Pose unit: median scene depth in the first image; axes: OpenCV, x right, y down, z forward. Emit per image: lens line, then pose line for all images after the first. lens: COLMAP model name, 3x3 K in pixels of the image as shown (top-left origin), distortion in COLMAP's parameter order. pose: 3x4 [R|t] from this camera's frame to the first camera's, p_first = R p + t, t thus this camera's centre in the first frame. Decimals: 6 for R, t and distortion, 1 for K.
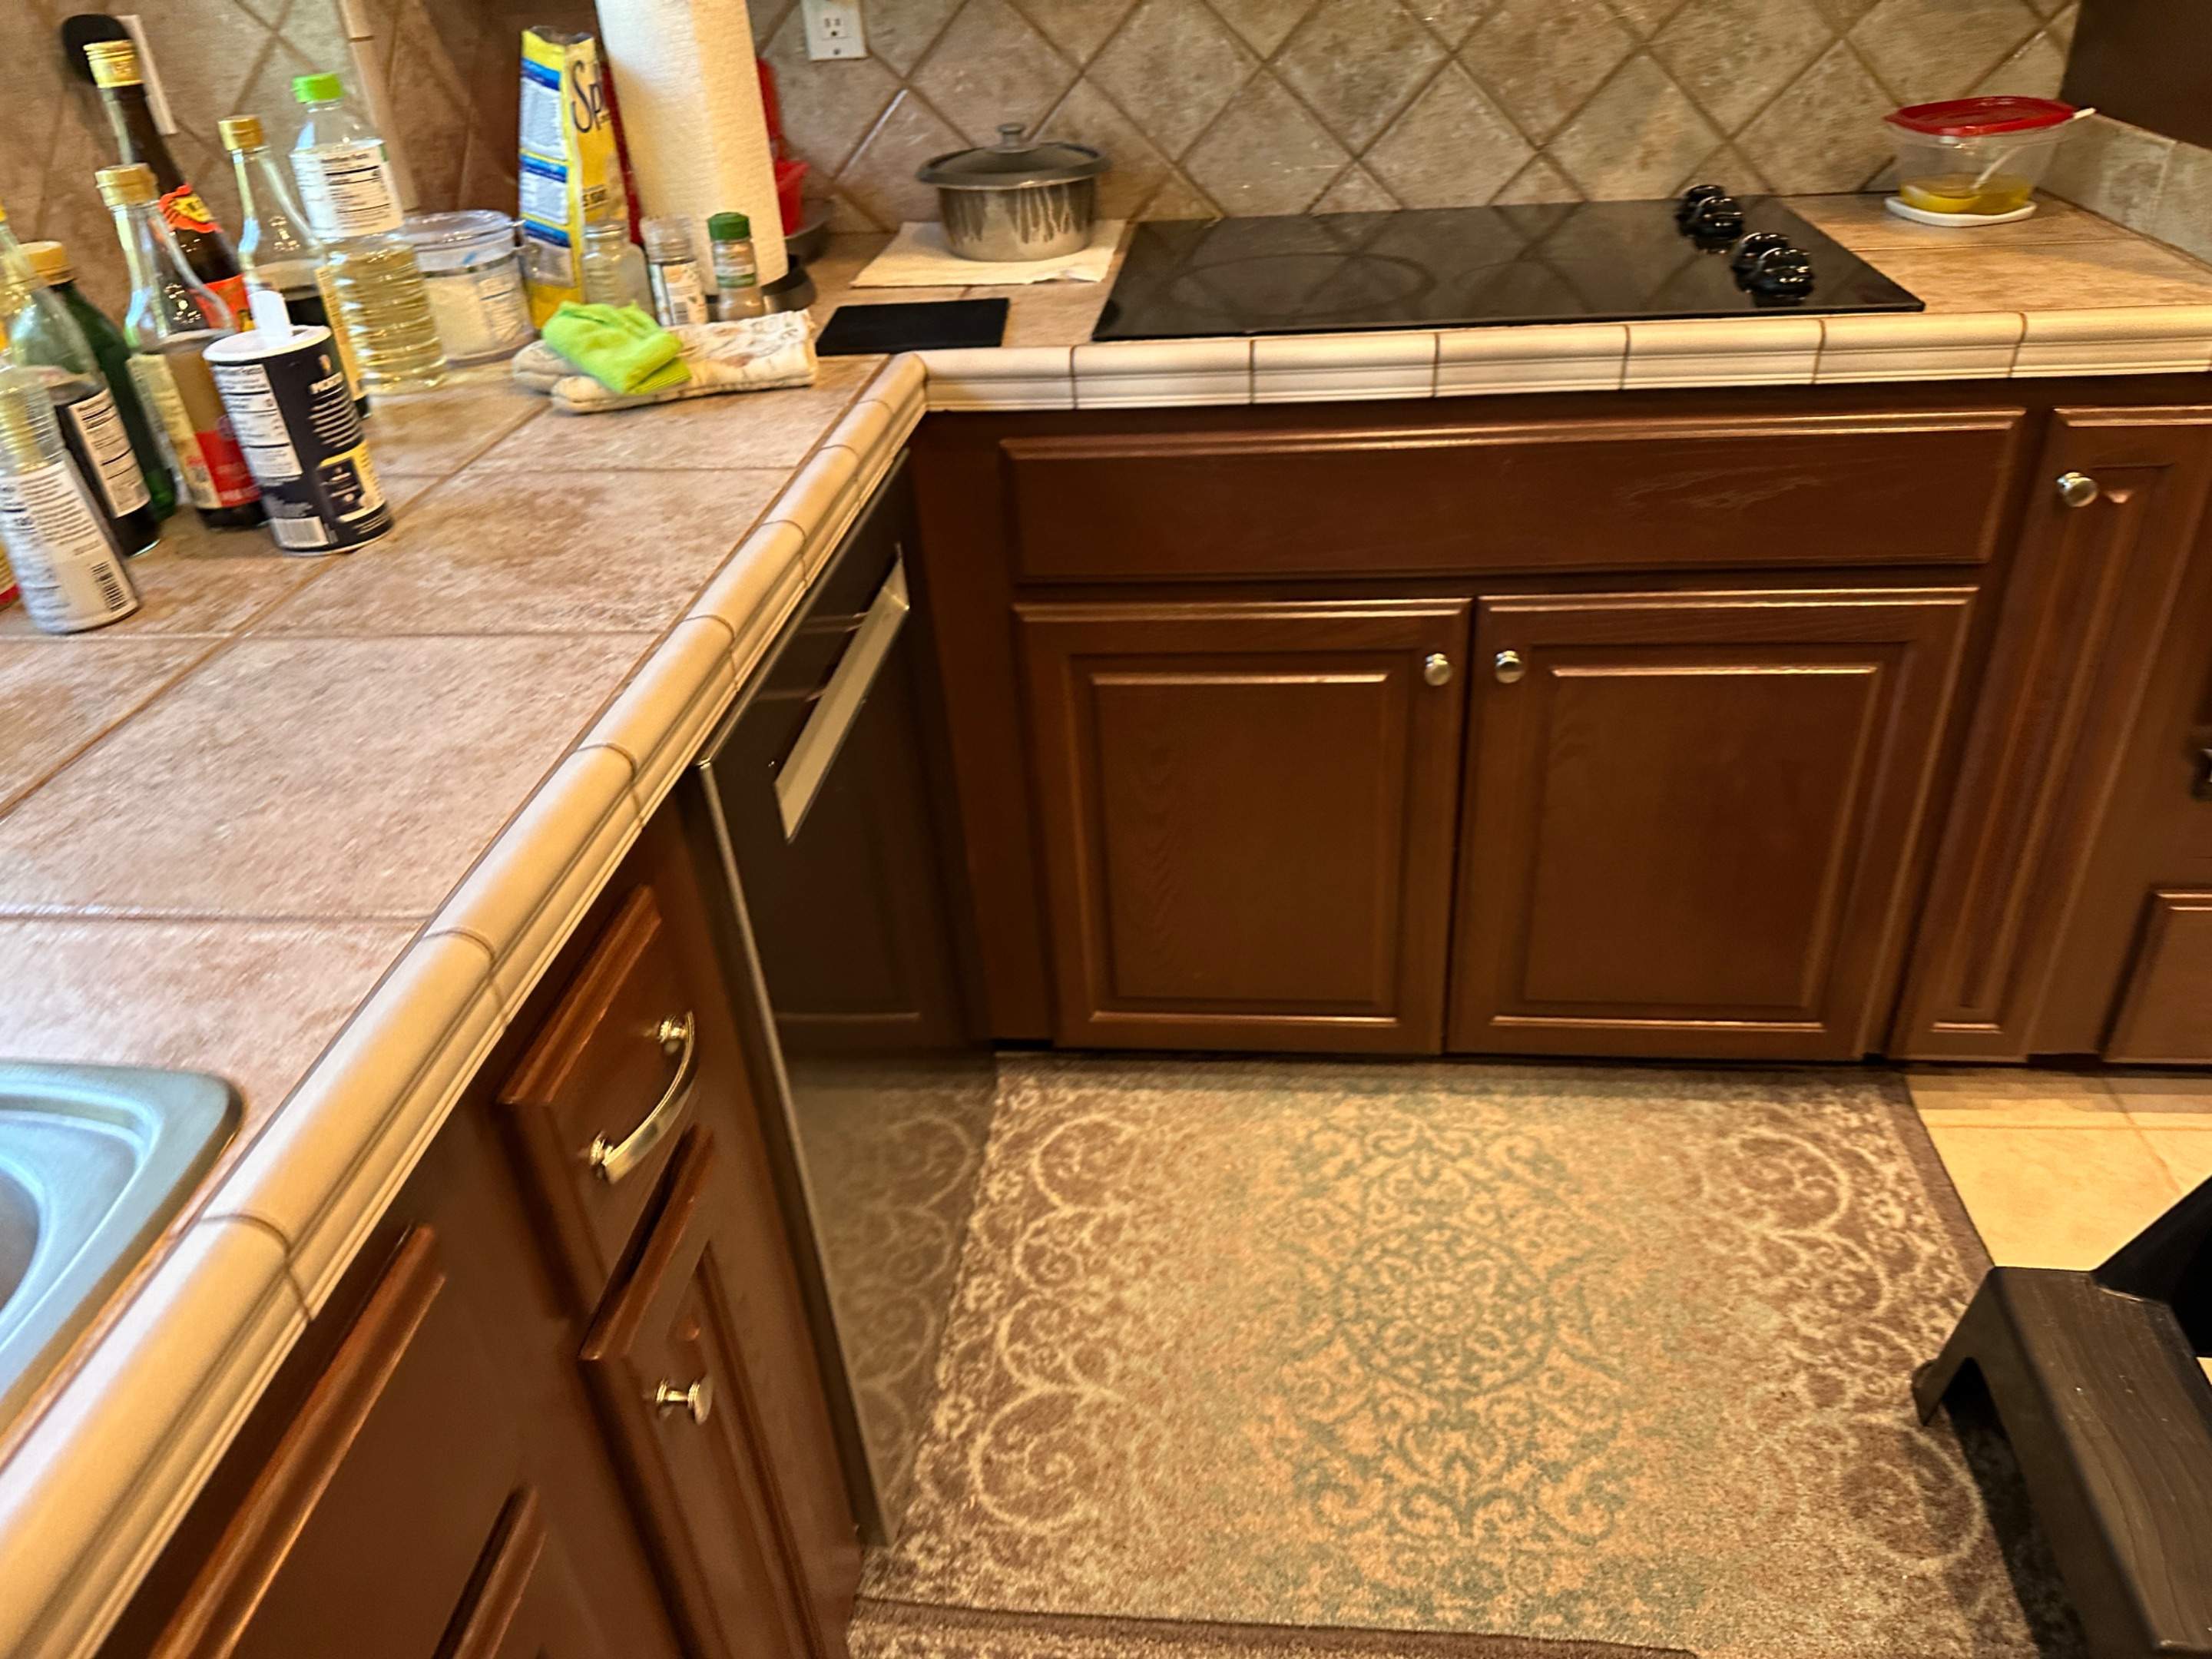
lens RADIAL K [[1602.7, 0, 1106.0], [0, 1602.7, 829.5], [0, 0, 1]] dist [0.032508, -0.001360]
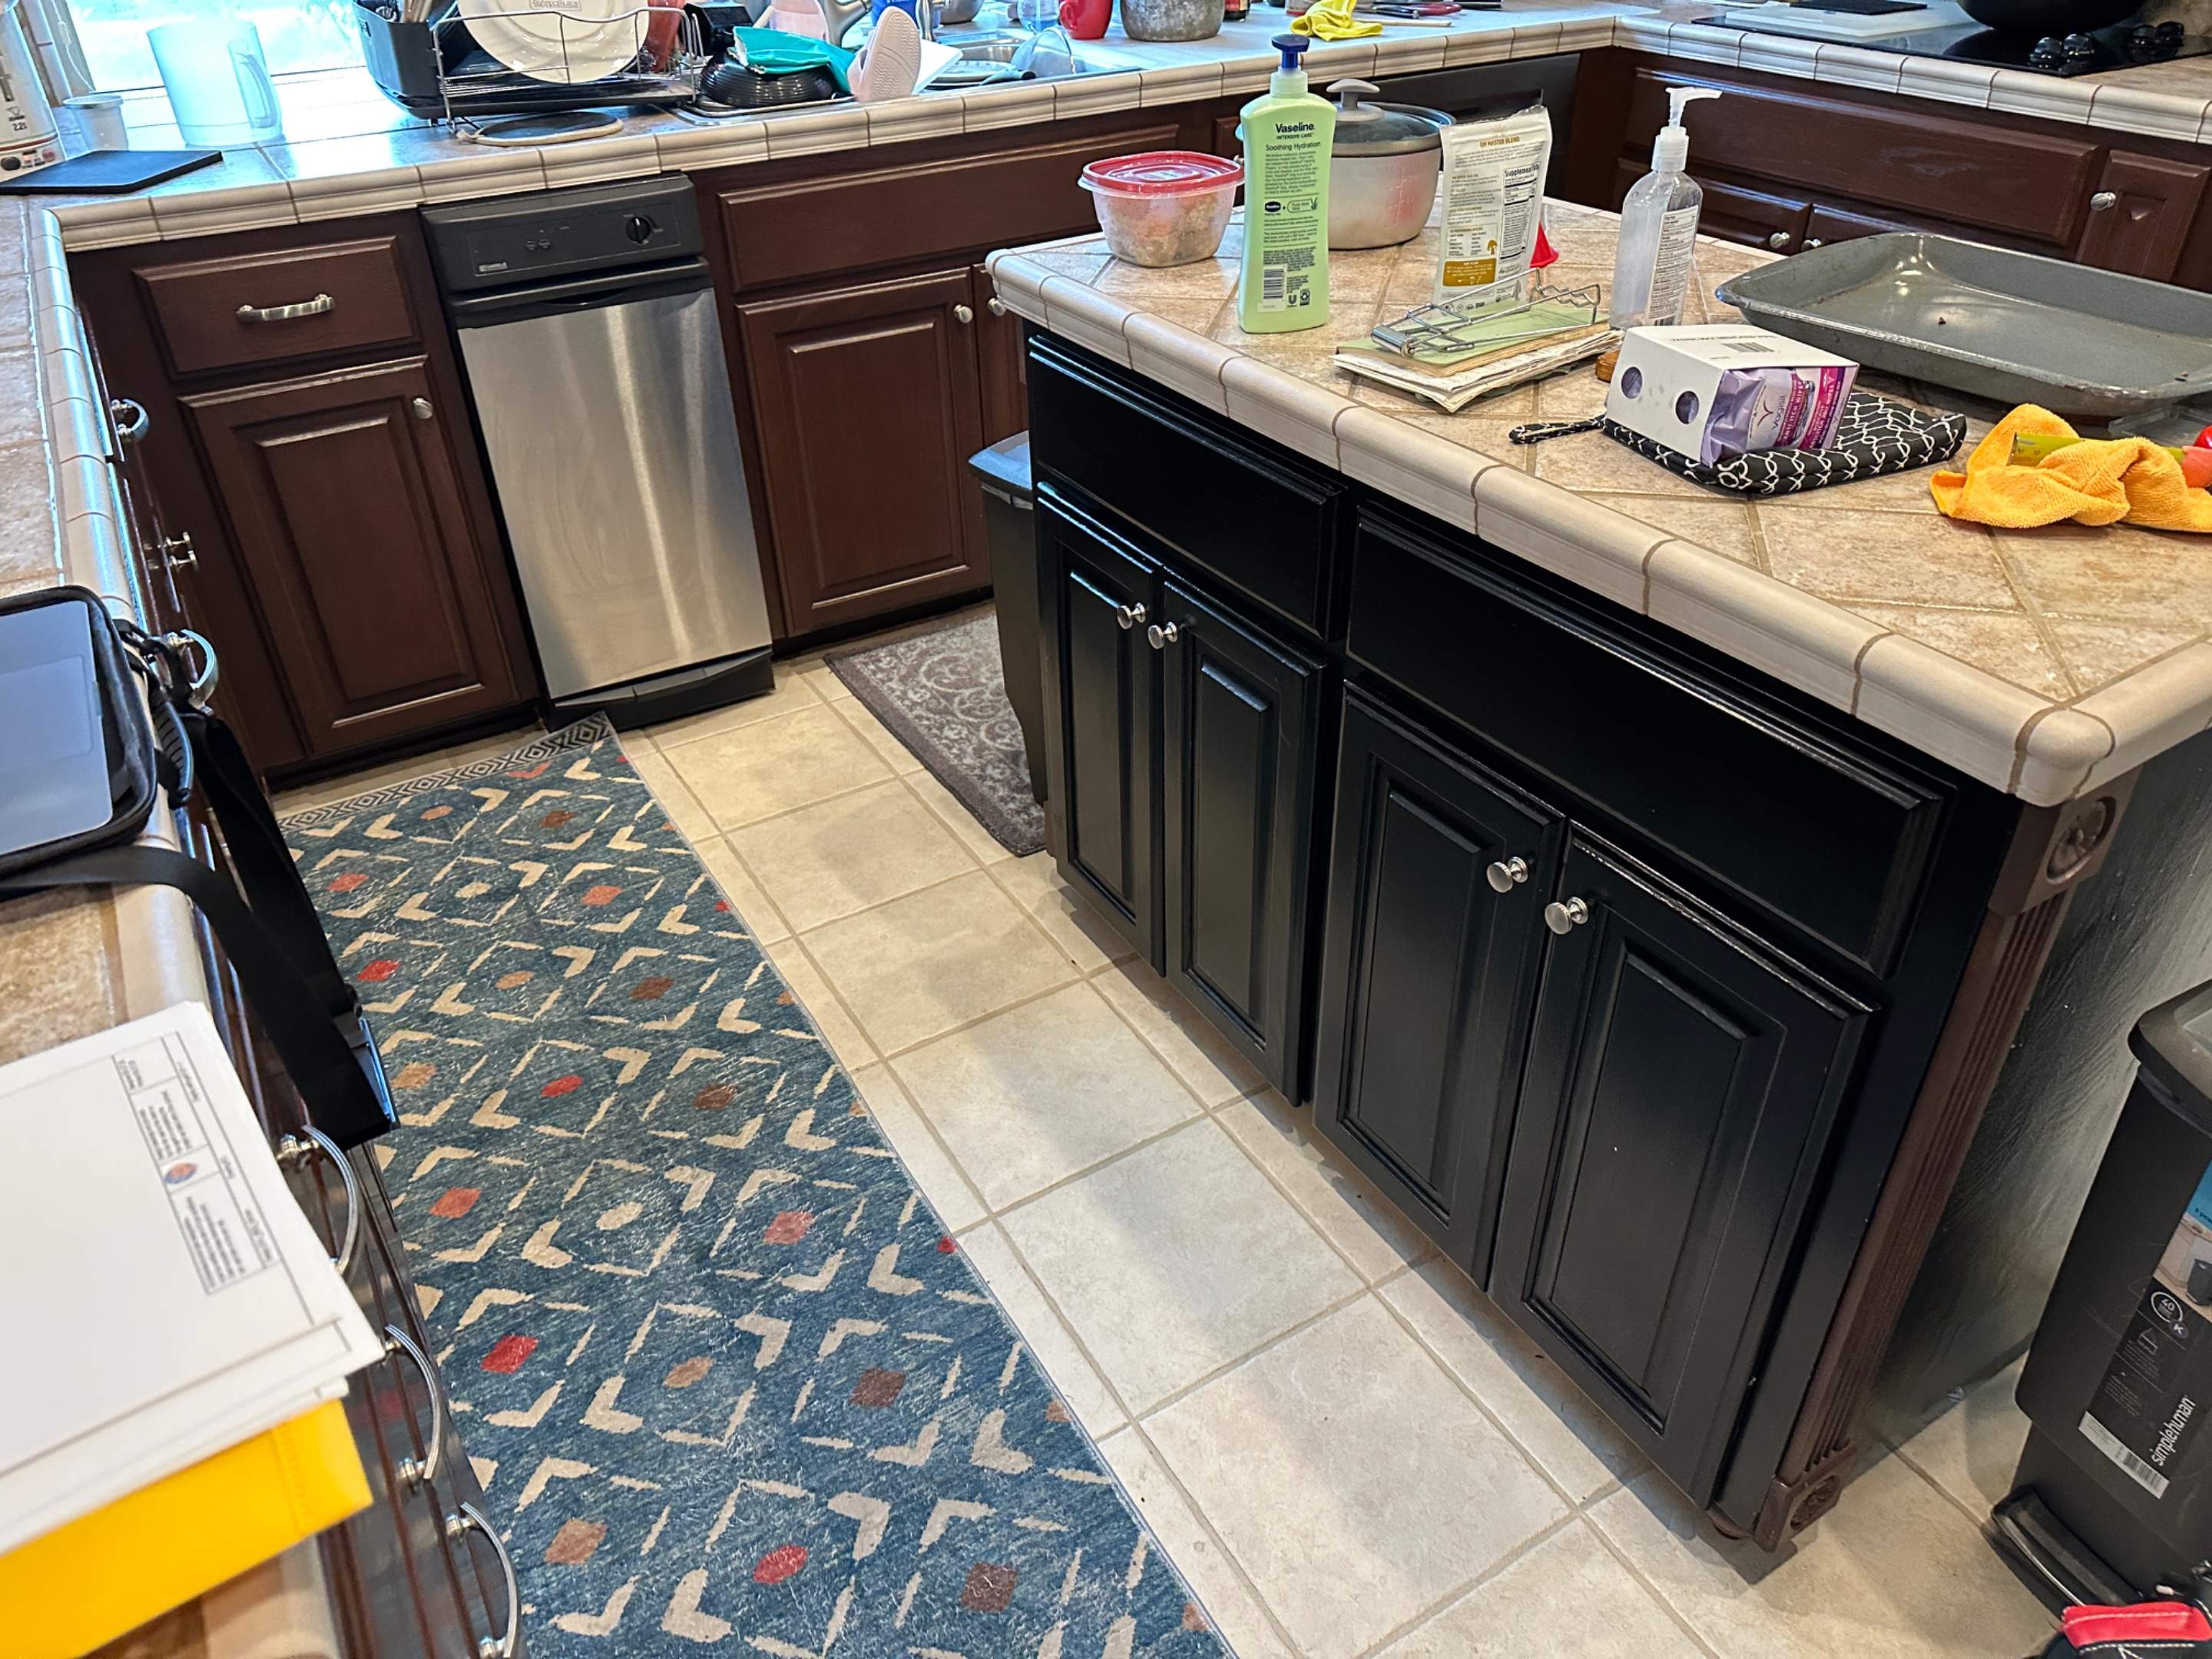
lens RADIAL K [[1584.5, 0, 1106.0], [0, 1584.5, 829.5], [0, 0, 1]] dist [0.087893, -0.085321]
pose [[0.608478, 0.490594, -0.623757, 1.051807], [-0.429309, 0.864563, 0.261199, 0.287187], [0.667420, 0.108851, 0.736684, -0.699147]]
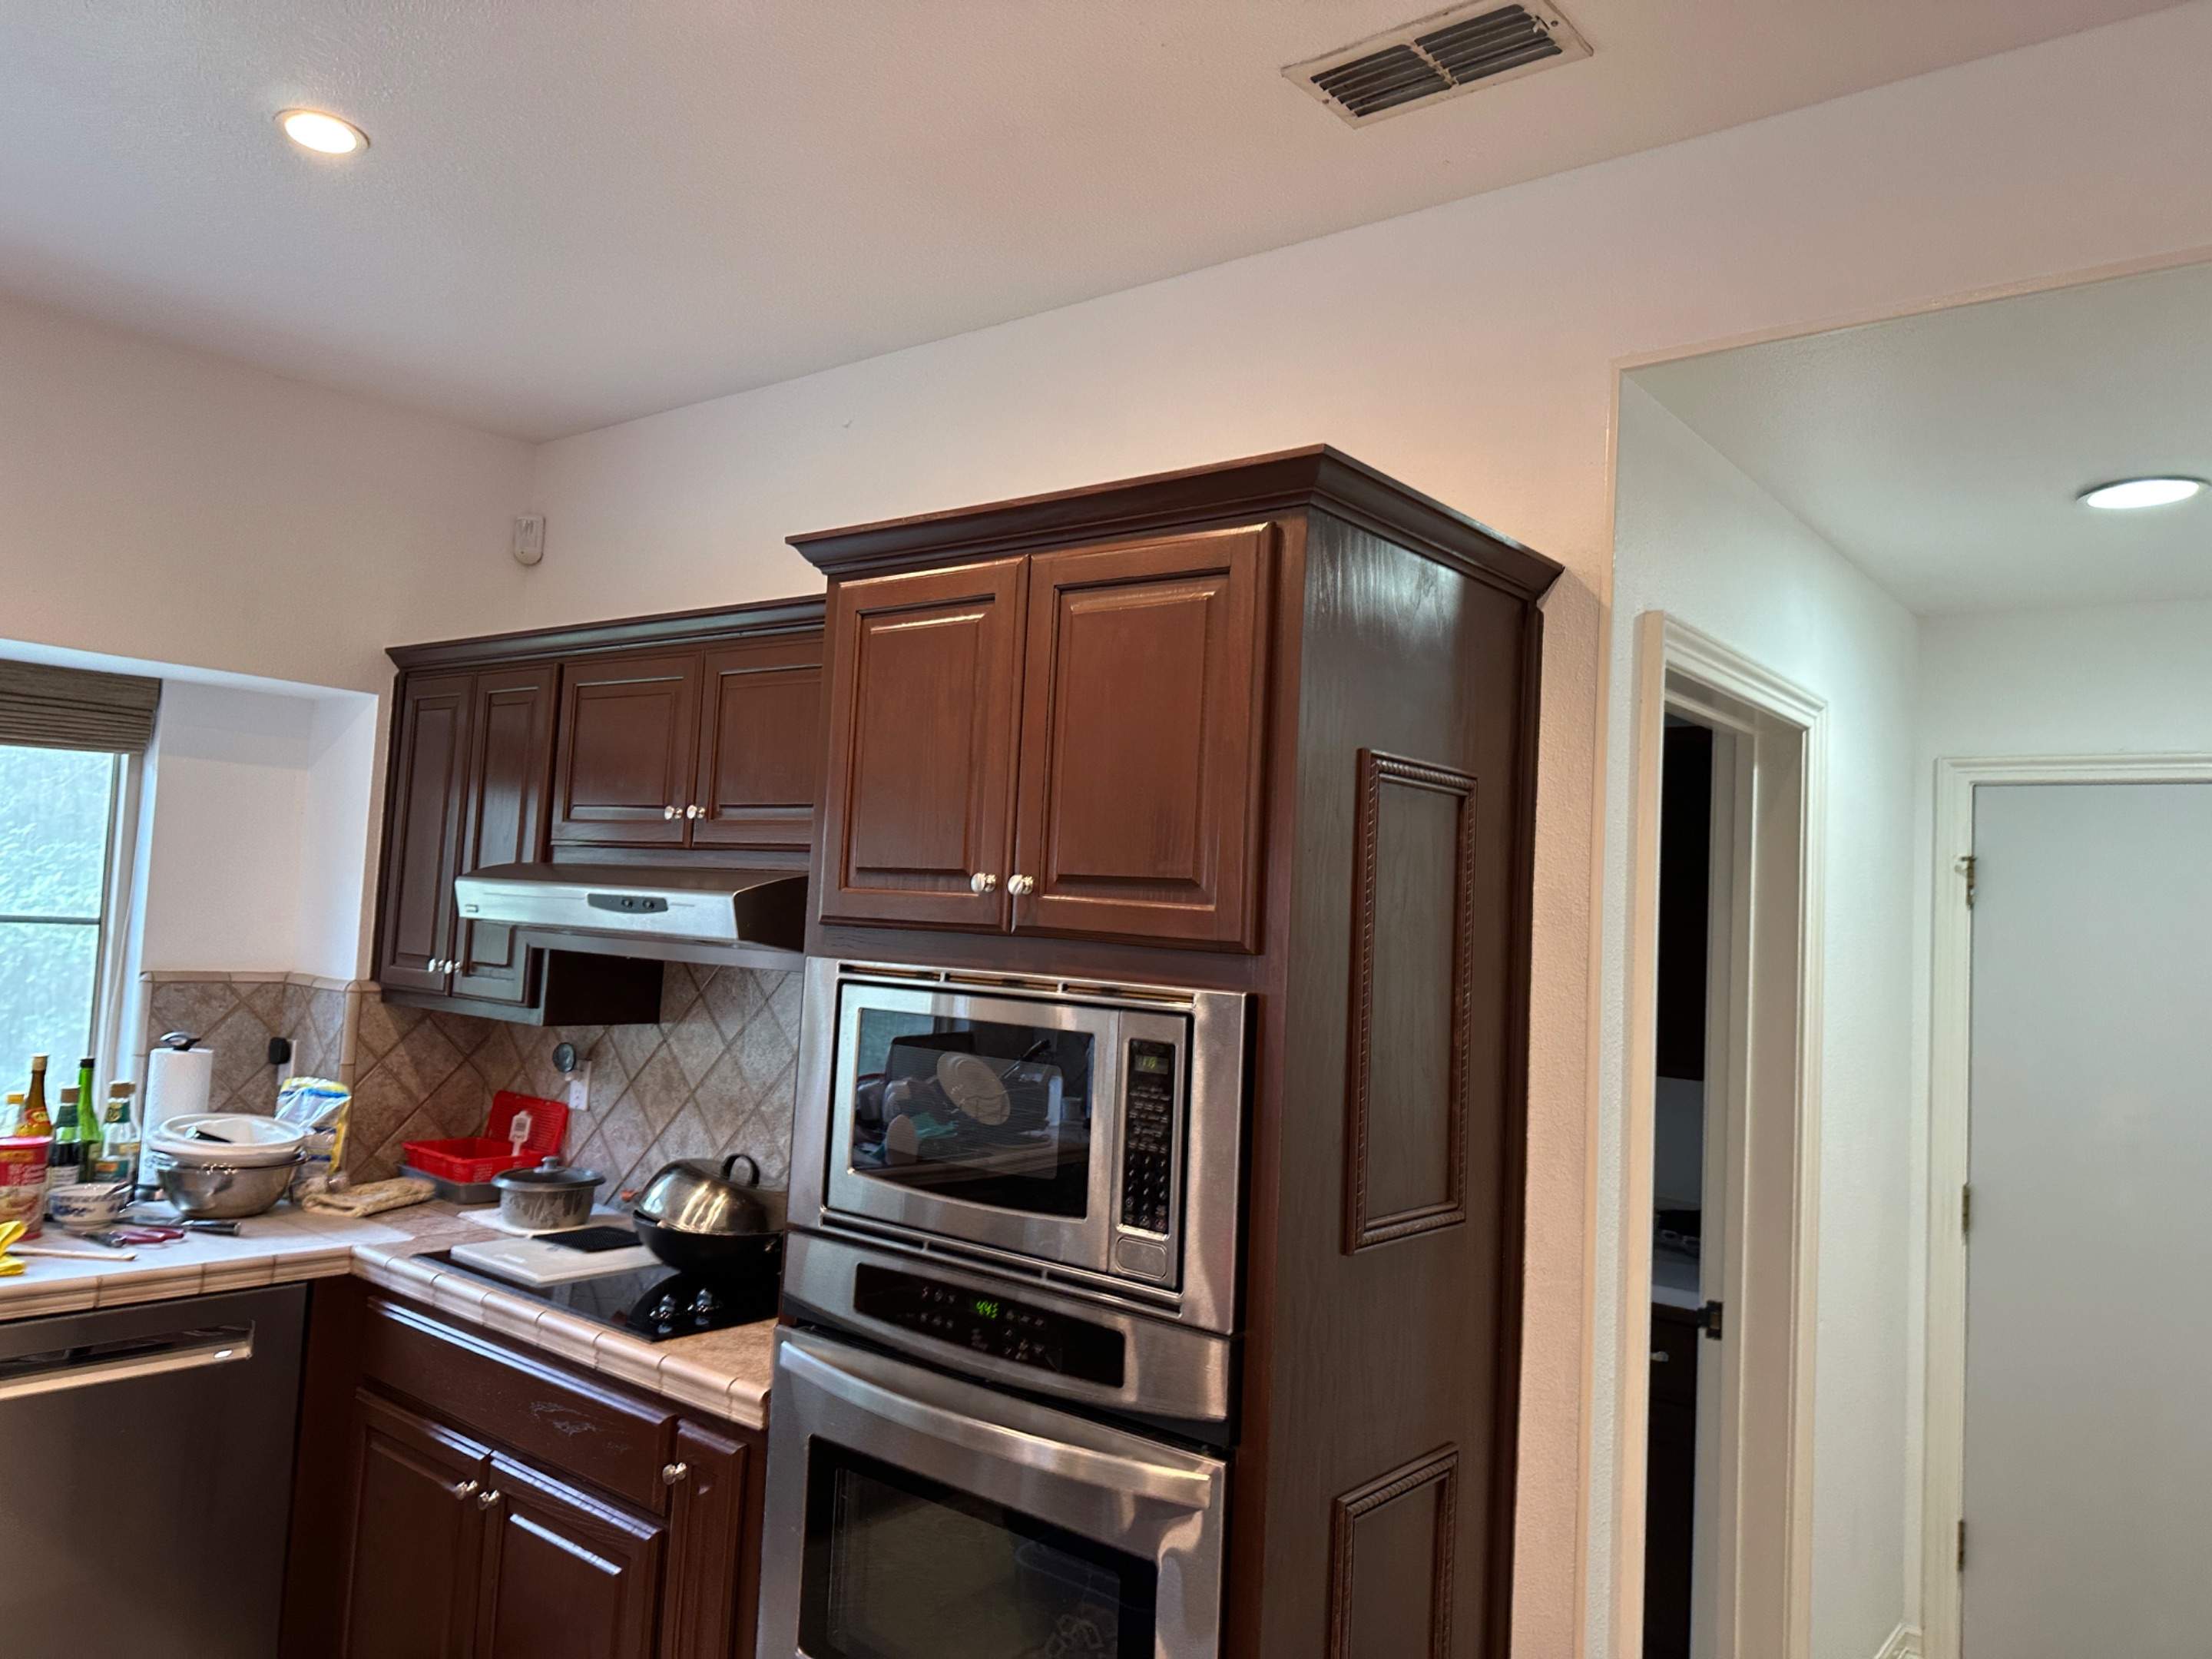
lens RADIAL K [[1584.5, 0, 1106.0], [0, 1584.5, 829.5], [0, 0, 1]] dist [0.087893, -0.085321]
pose [[0.830690, 0.081283, -0.550770, 1.407233], [-0.378012, 0.808637, -0.450791, -0.129683], [0.408731, 0.582665, 0.702453, -0.276251]]
